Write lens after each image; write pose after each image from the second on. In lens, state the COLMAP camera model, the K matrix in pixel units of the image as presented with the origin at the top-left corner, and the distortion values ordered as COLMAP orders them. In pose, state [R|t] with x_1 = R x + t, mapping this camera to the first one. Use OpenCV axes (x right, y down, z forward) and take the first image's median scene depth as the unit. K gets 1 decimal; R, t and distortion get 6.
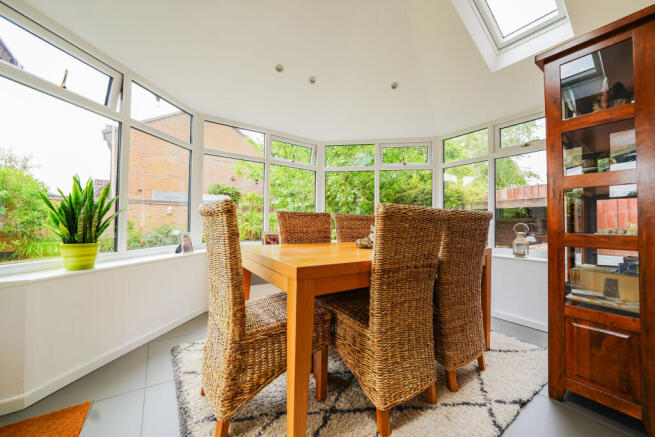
lens RADIAL K [[229.4, 0, 327.5], [0, 229.4, 218.5], [0, 0, 1]] dist [0.000008, 0.000034]
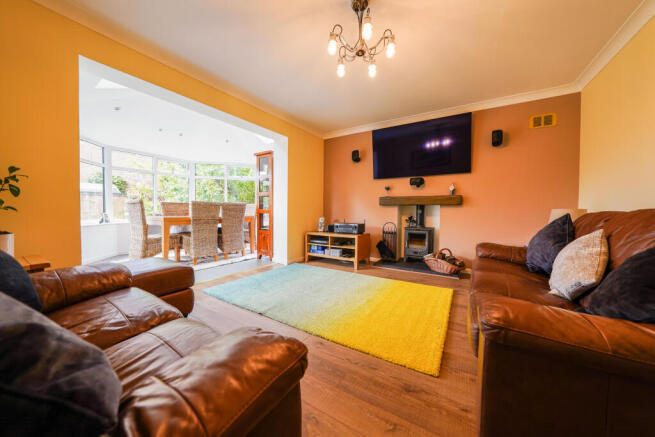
lens RADIAL K [[226.7, 0, 318.1], [0, 226.7, 212.8], [0, 0, 1]] dist [-0.000050, 0.000008]
pose [[0.938296, -0.015749, 0.345475, 0.420518], [0.005615, 0.999525, 0.030315, 0.013815], [-0.345788, -0.026505, 0.937938, -1.480774]]
